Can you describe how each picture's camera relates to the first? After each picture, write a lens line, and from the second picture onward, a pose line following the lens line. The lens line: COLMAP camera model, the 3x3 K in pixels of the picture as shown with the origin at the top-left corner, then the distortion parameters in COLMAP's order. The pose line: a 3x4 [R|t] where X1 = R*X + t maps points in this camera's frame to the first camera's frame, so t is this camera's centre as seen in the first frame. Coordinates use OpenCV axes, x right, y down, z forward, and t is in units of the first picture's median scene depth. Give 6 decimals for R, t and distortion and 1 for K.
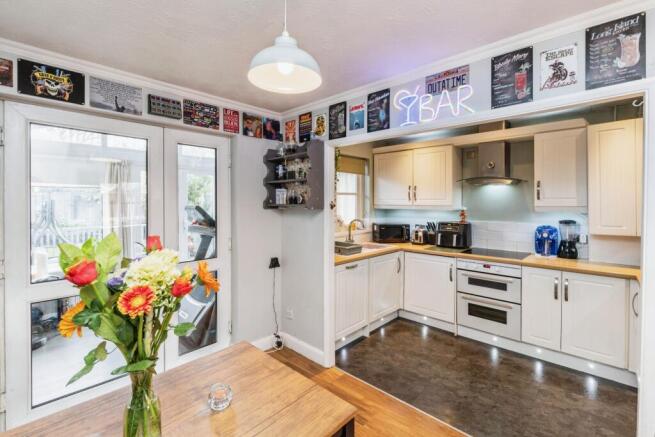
lens RADIAL K [[316.5, 0, 312.6], [0, 316.5, 201.0], [0, 0, 1]] dist [-0.001728, -0.000104]
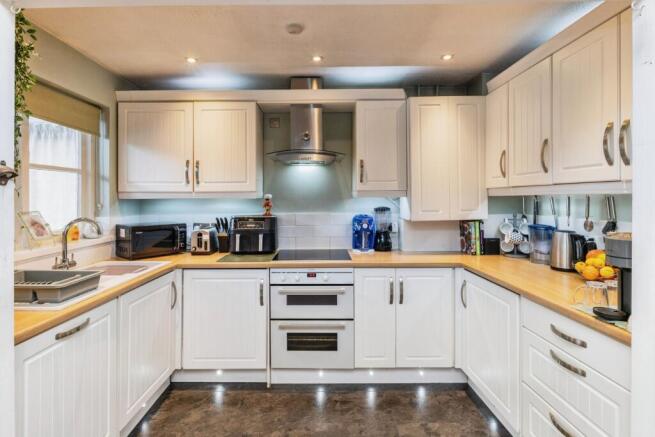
lens RADIAL K [[316.5, 0, 312.6], [0, 316.5, 201.0], [0, 0, 1]] dist [-0.001728, -0.000104]
pose [[0.701040, -0.000178, 0.713122, 0.043813], [0.005976, 0.999966, -0.005625, 0.039980], [-0.713097, 0.008204, 0.701018, 0.442909]]
